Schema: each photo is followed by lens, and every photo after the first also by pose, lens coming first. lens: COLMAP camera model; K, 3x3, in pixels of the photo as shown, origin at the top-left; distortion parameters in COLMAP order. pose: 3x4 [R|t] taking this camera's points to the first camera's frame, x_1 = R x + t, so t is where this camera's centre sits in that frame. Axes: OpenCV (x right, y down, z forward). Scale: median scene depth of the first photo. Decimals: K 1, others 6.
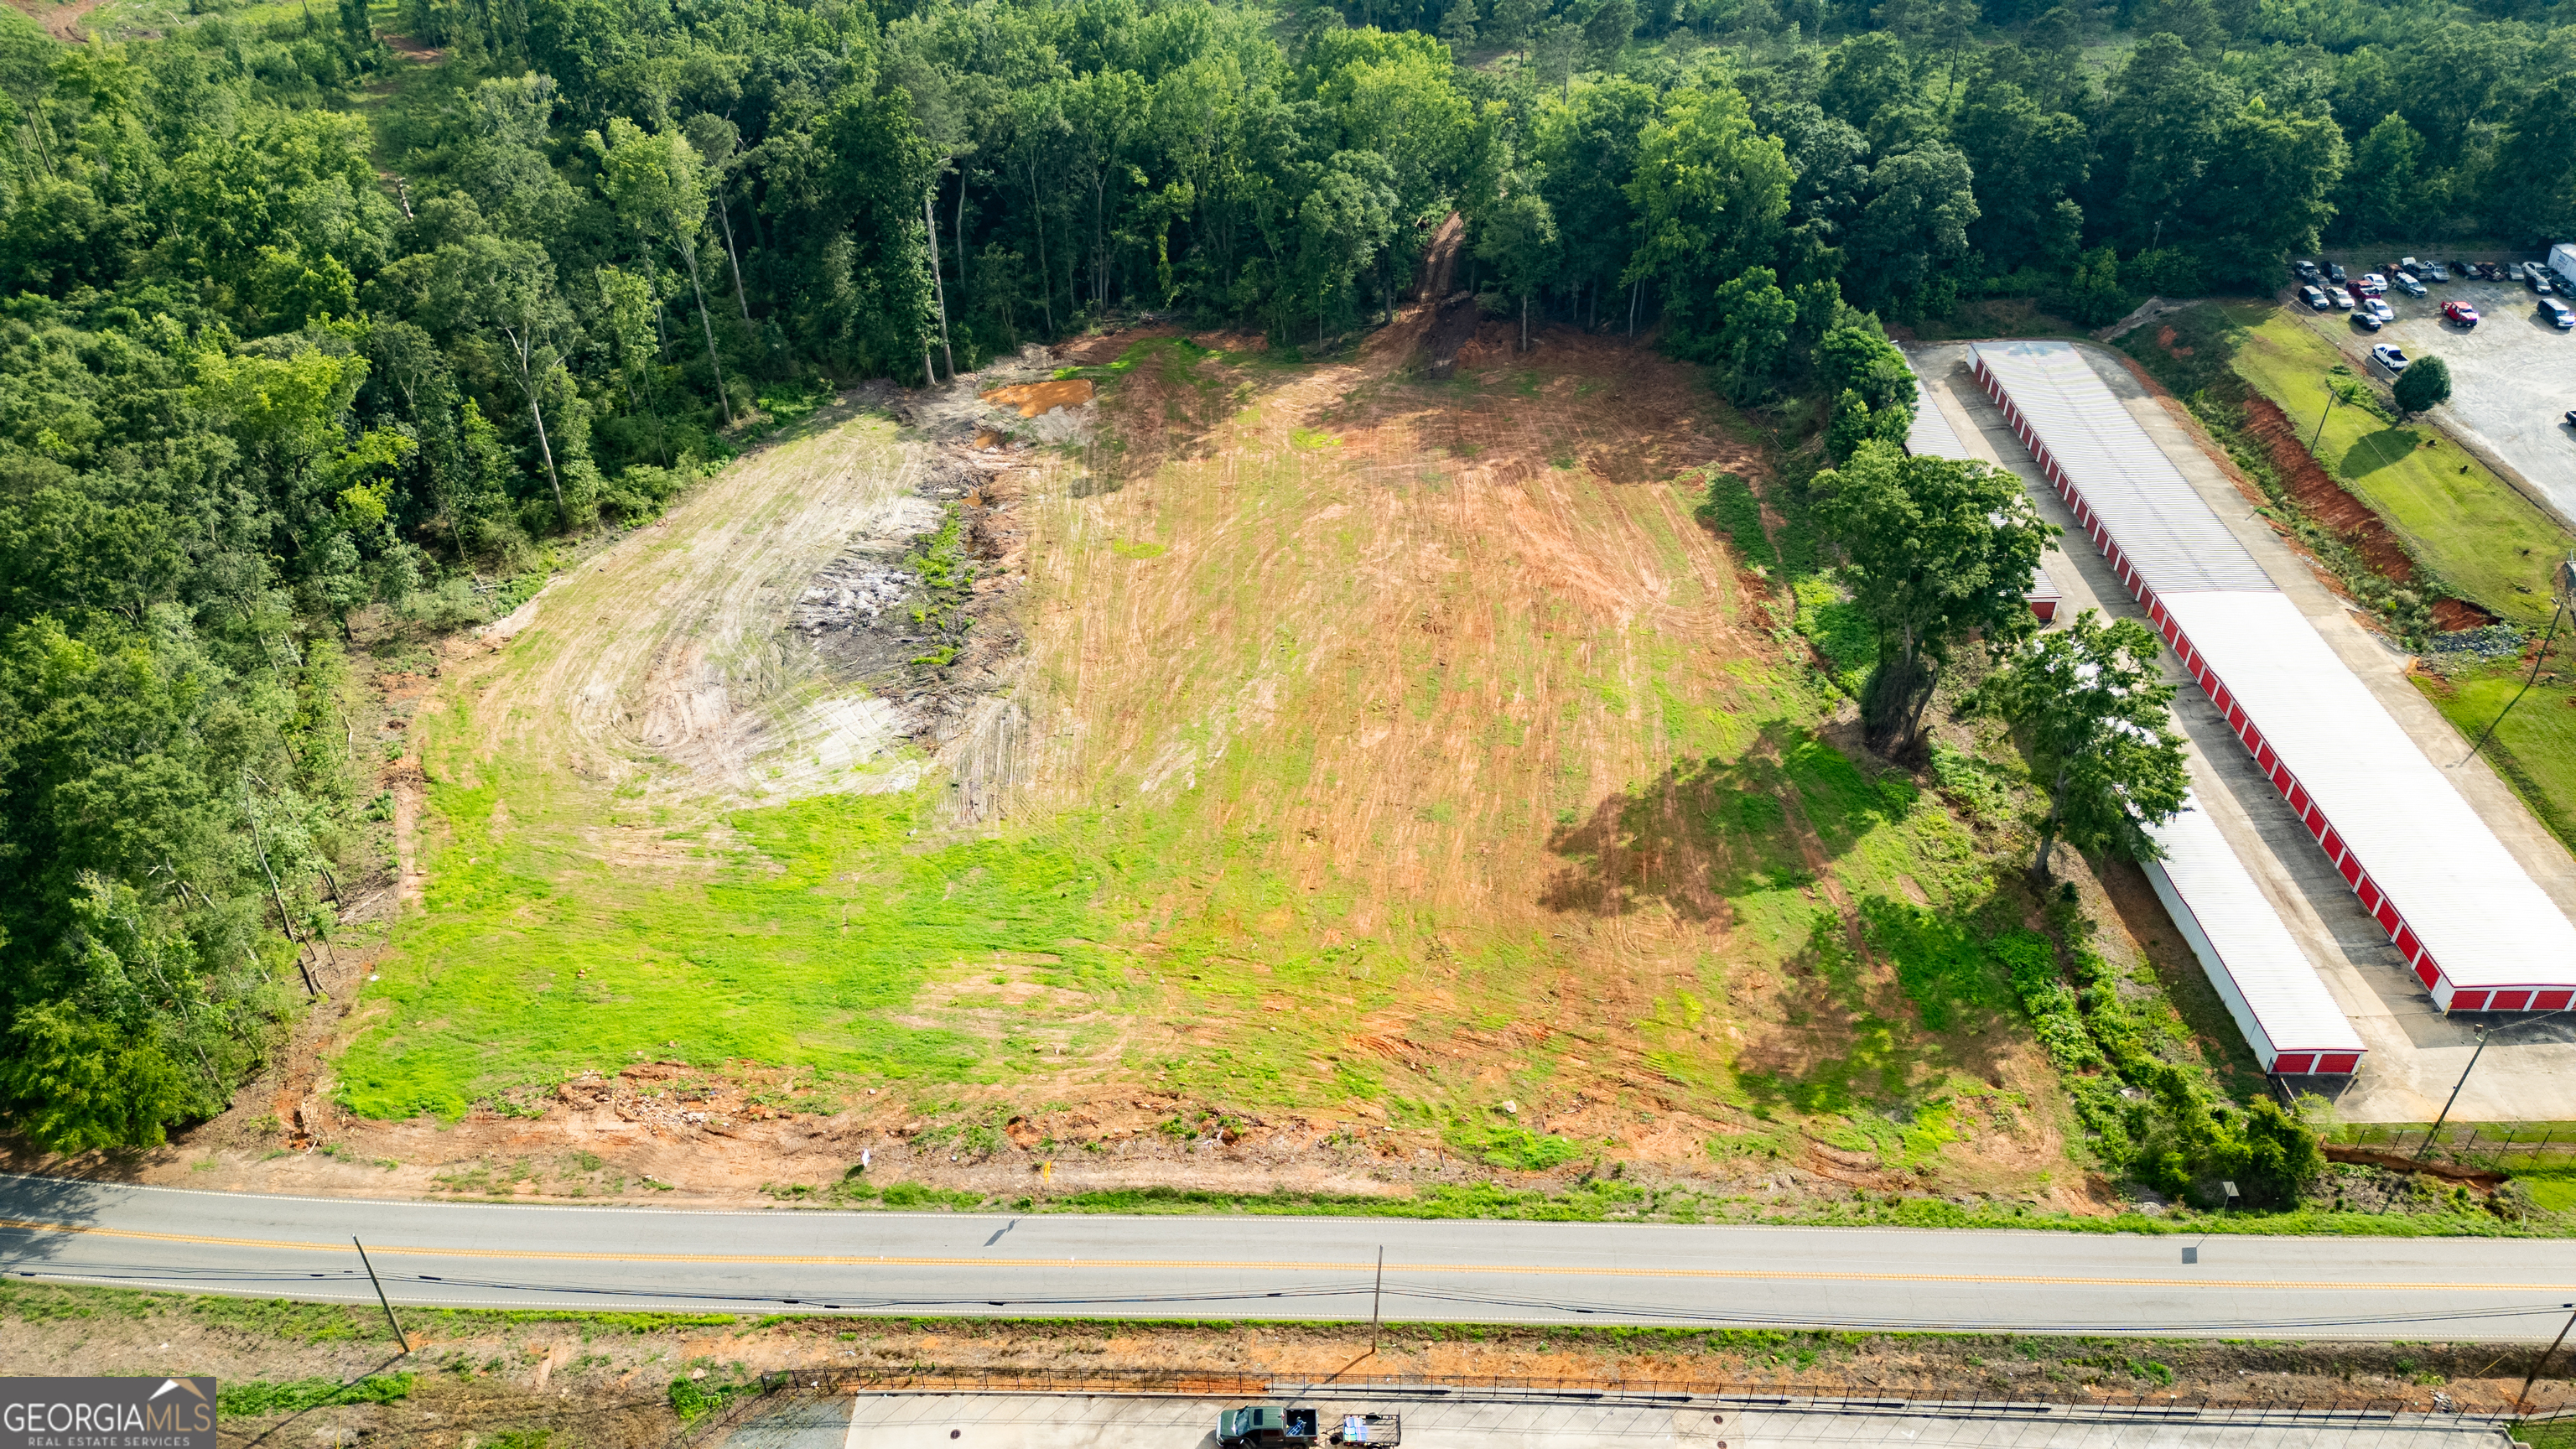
lens RADIAL K [[1791.5, 0, 1293.2], [0, 1791.5, 732.8], [0, 0, 1]] dist [0.078883, -0.083871]
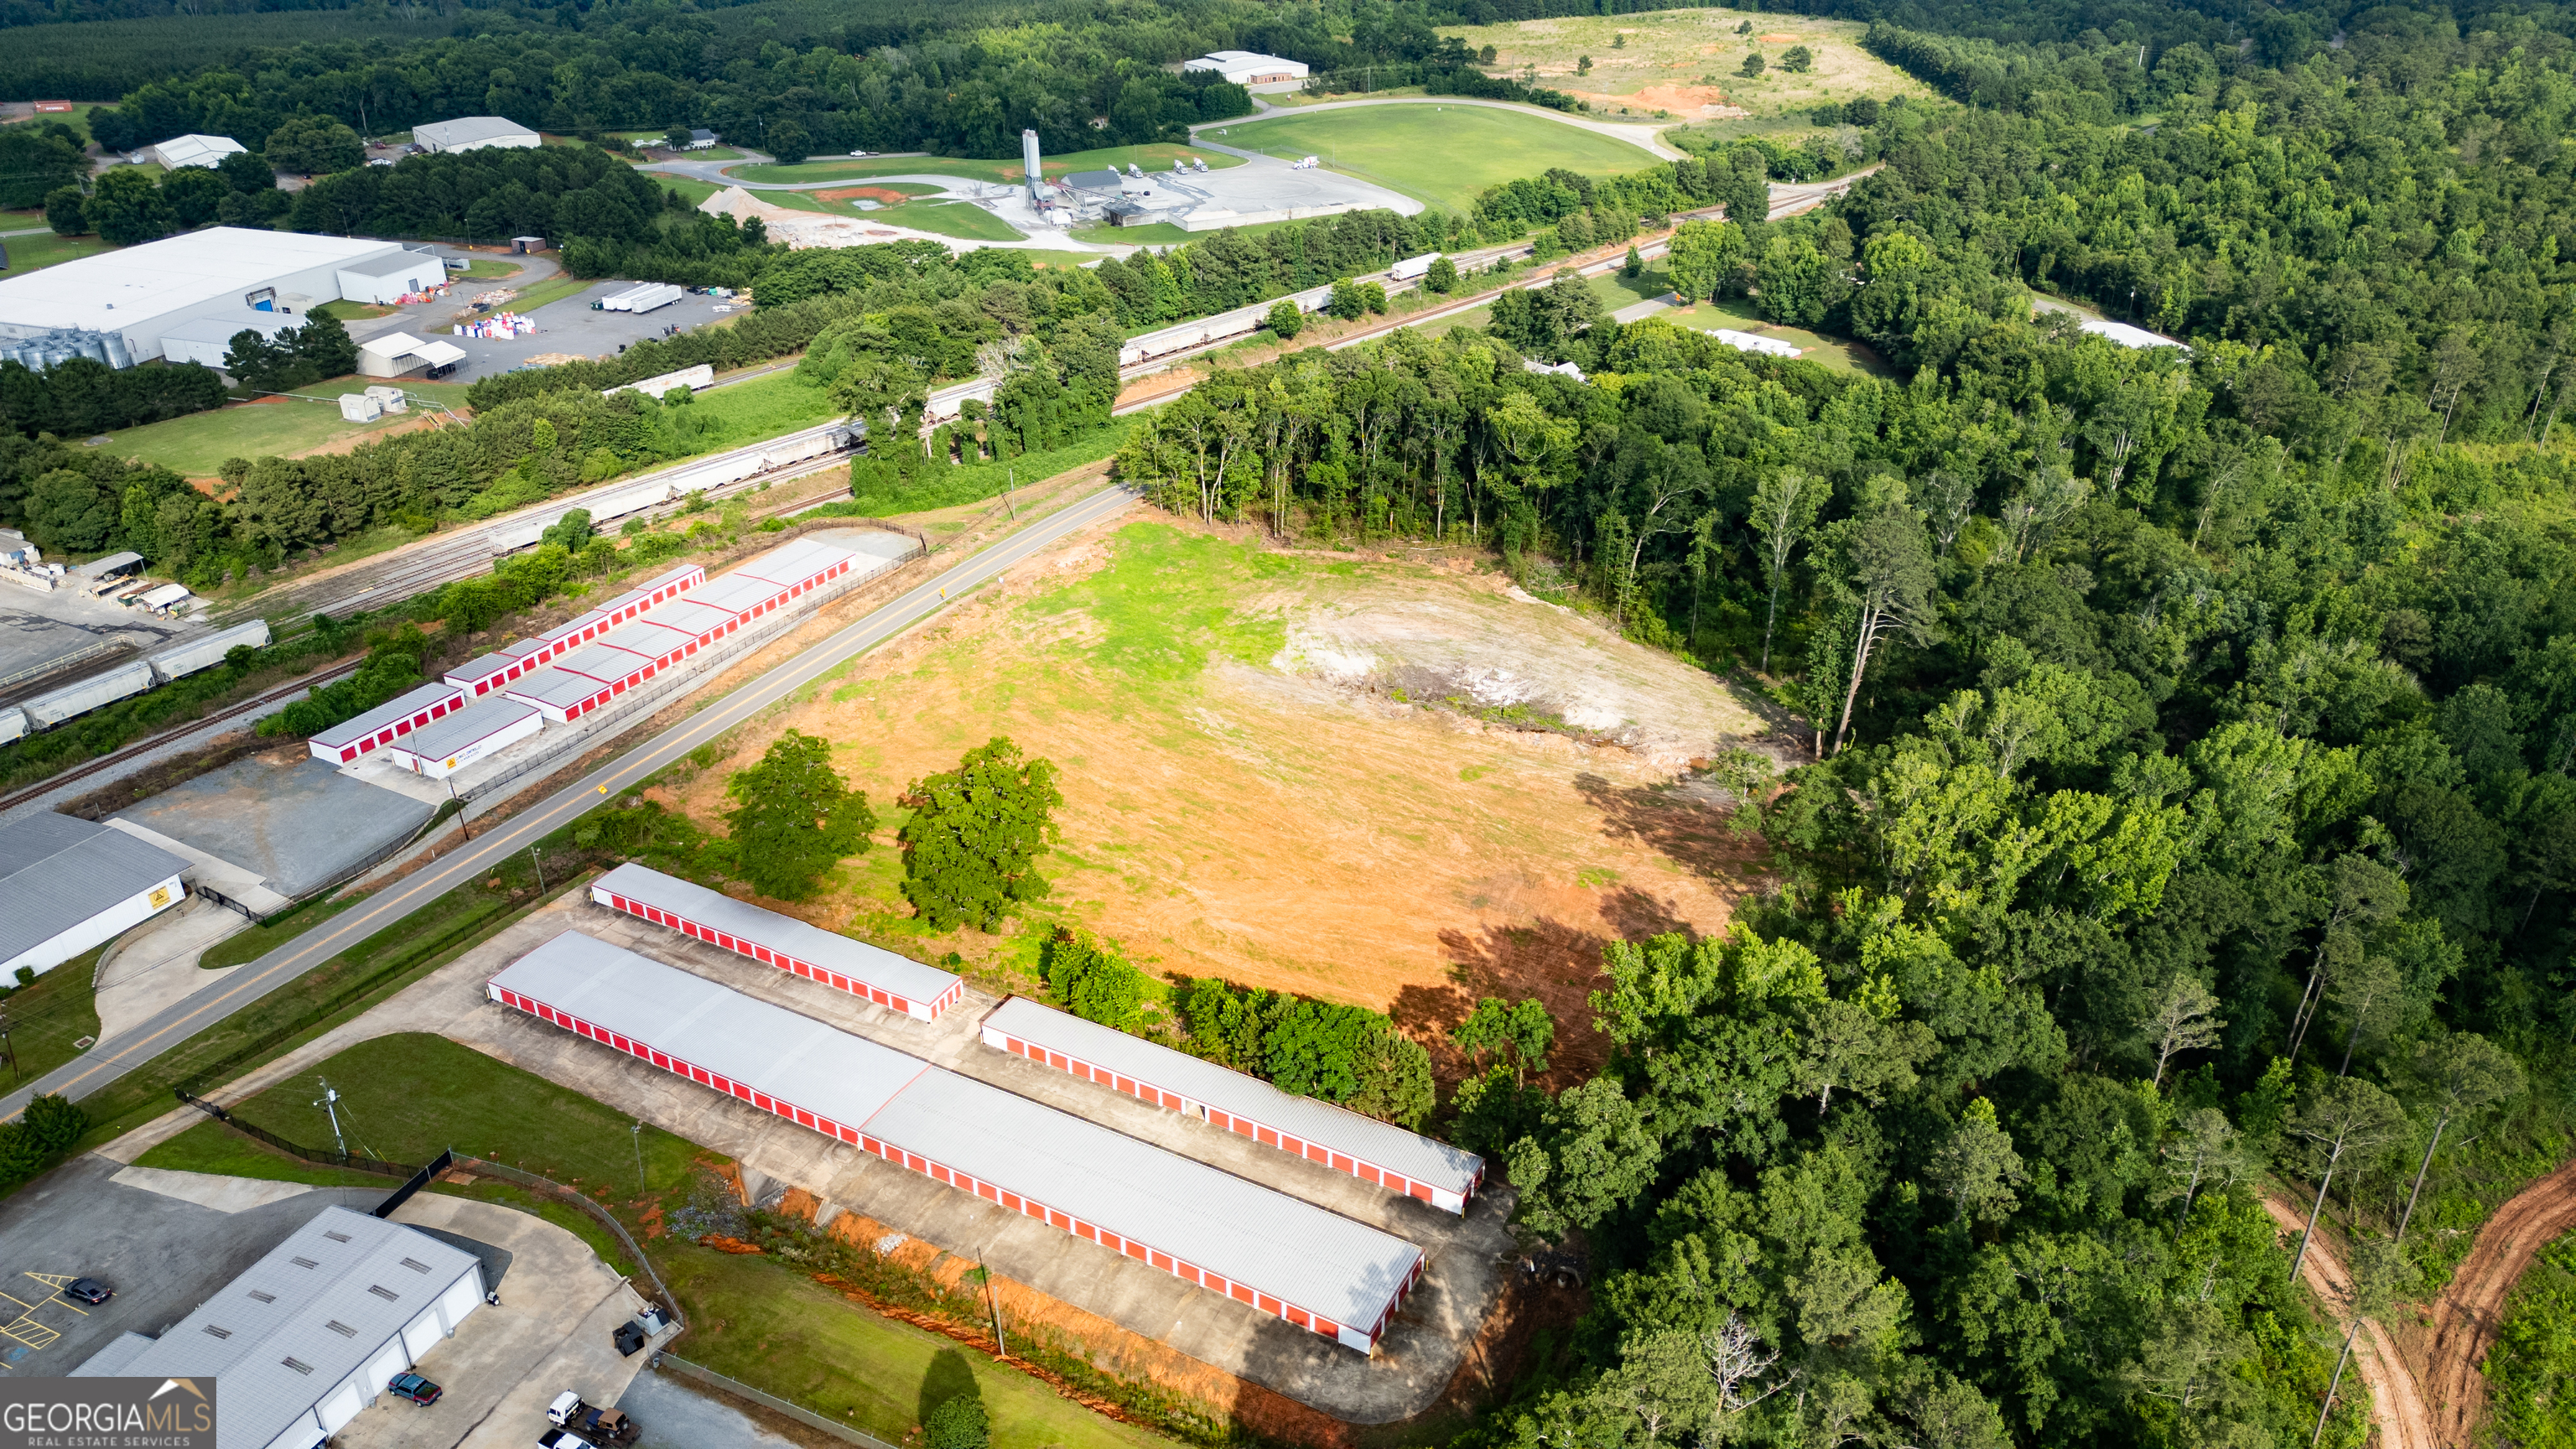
lens RADIAL K [[1791.5, 0, 1293.2], [0, 1791.5, 732.8], [0, 0, 1]] dist [0.078883, -0.083871]
pose [[-0.474003, 0.418158, -0.774897, 1.526656], [-0.508186, 0.588765, 0.628572, -1.354648], [0.719075, 0.691736, -0.066574, 1.452509]]
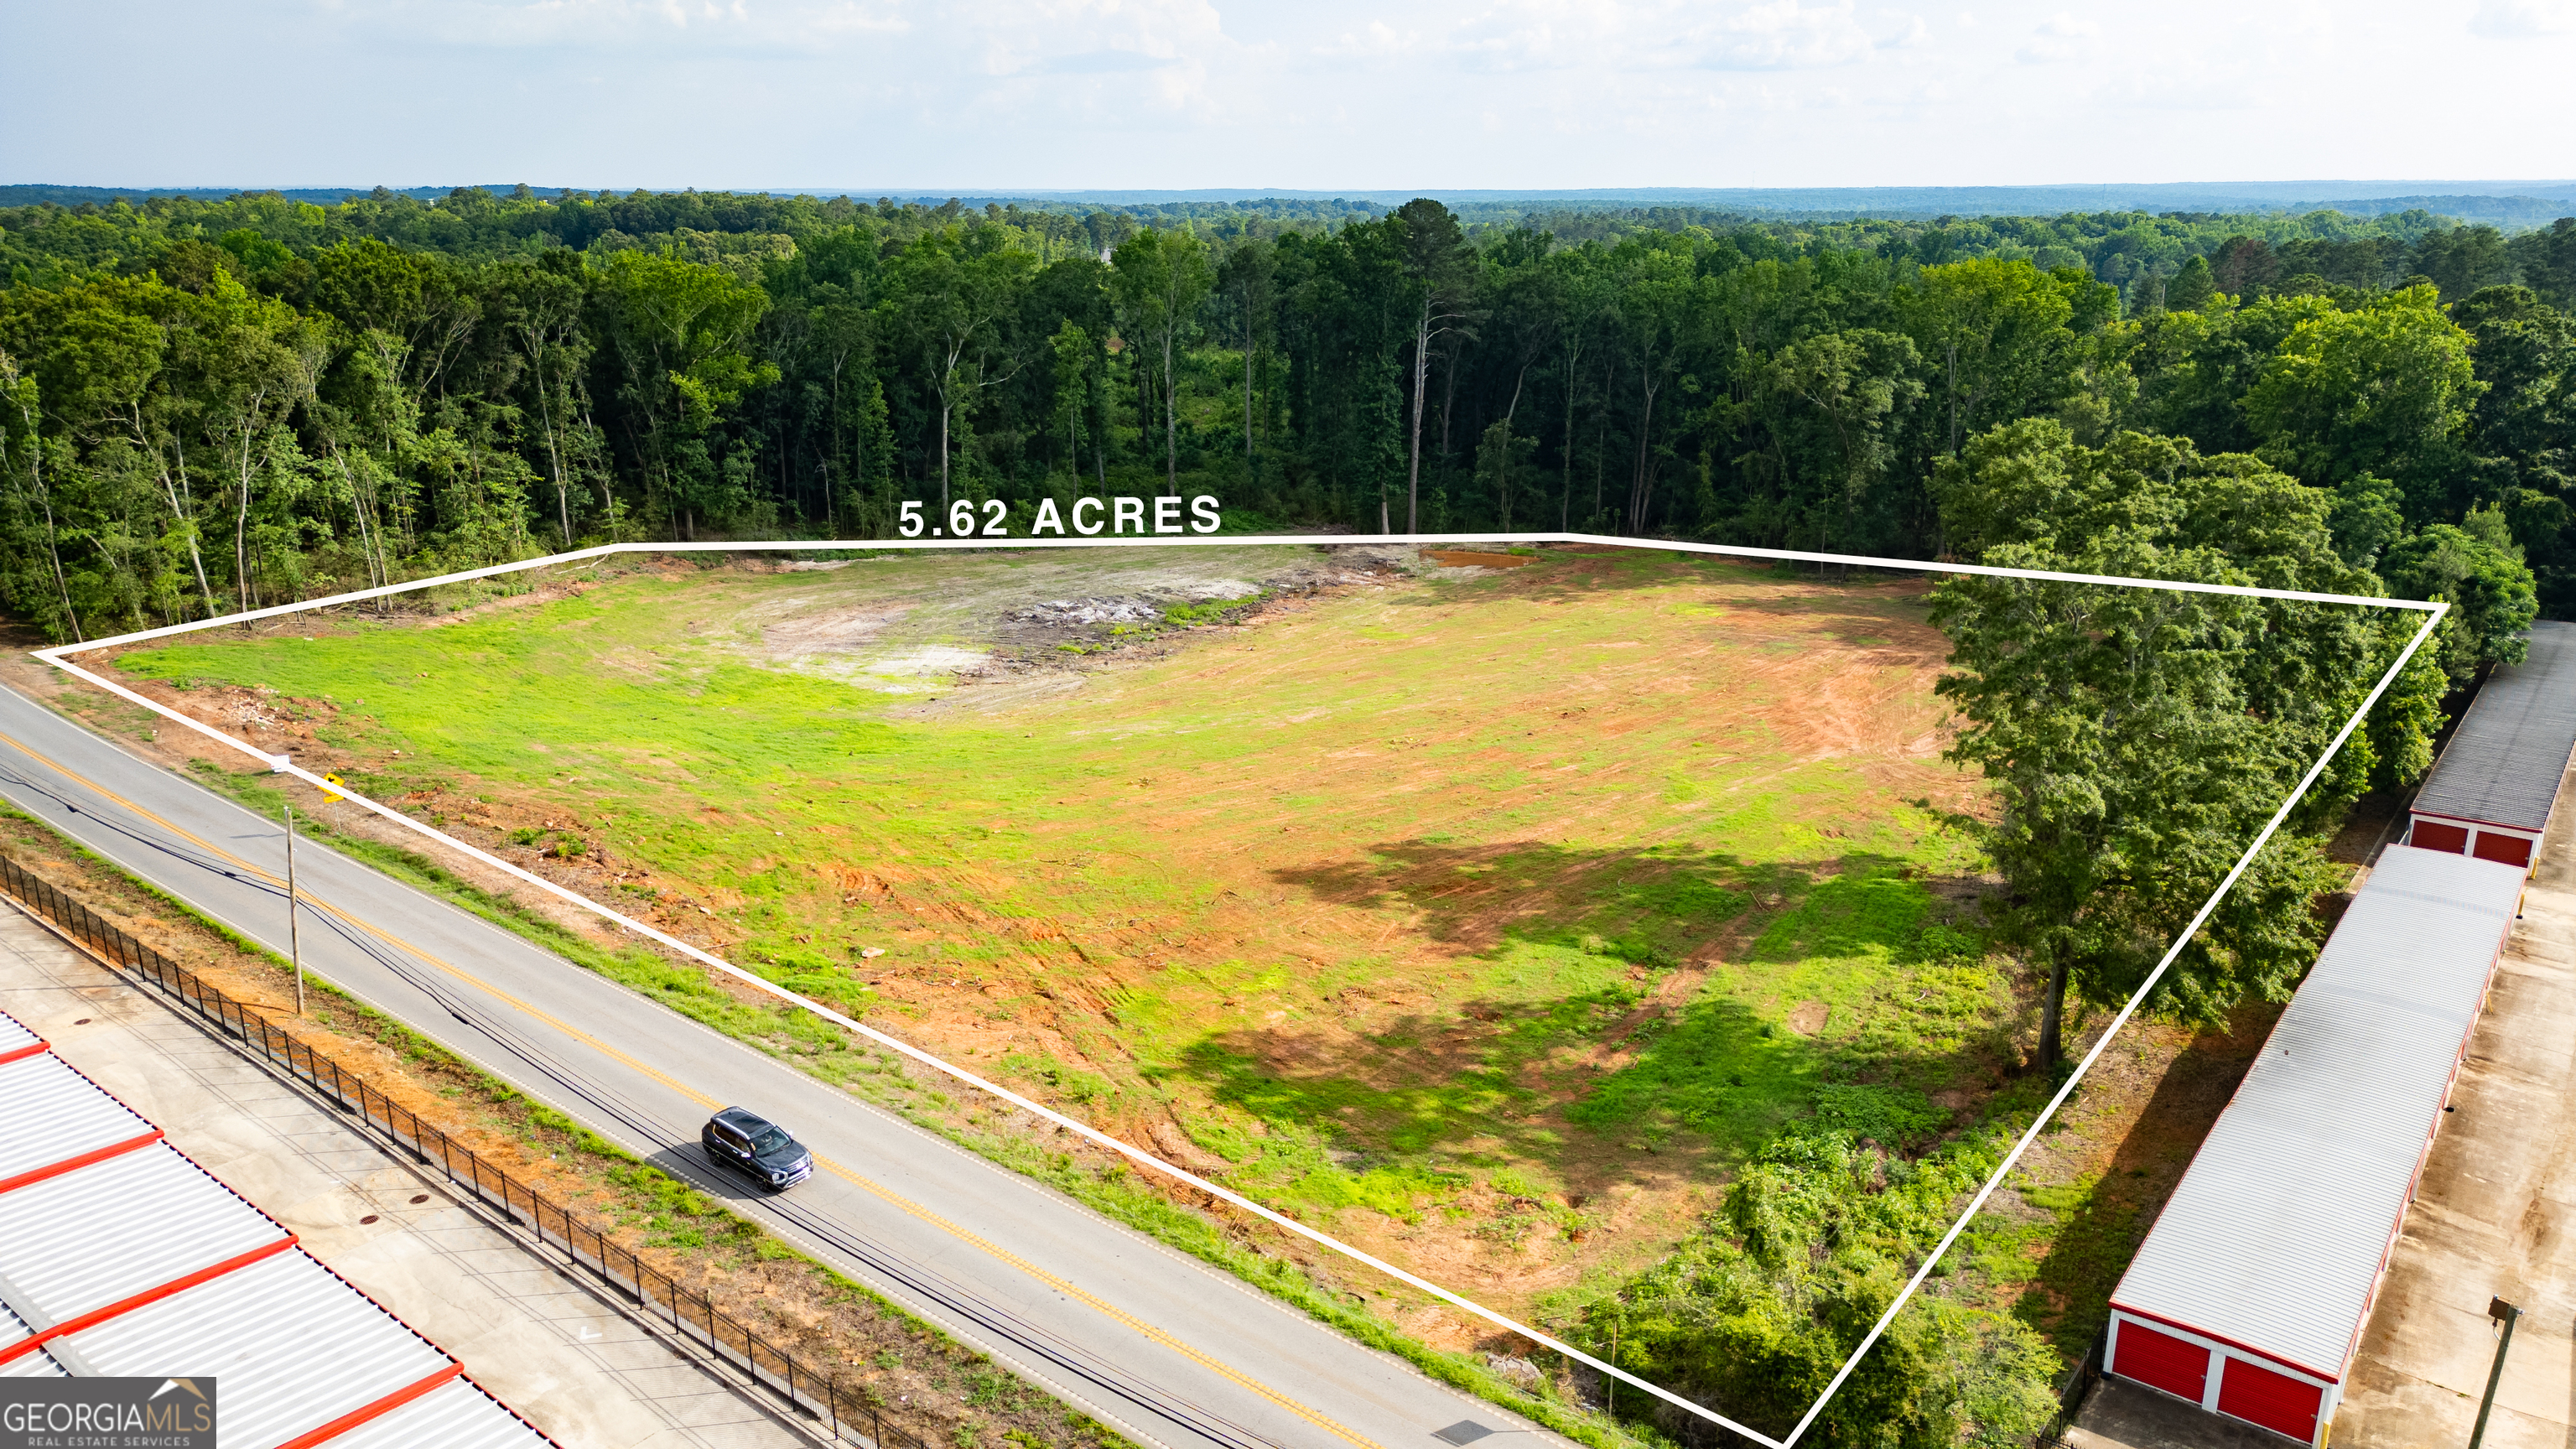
lens RADIAL K [[1791.5, 0, 1293.2], [0, 1791.5, 732.8], [0, 0, 1]] dist [0.078883, -0.083871]
pose [[0.793989, 0.179273, -0.580898, 0.584441], [-0.355977, 0.911687, -0.205201, 0.200094], [0.492810, 0.369714, 0.787687, 0.475528]]
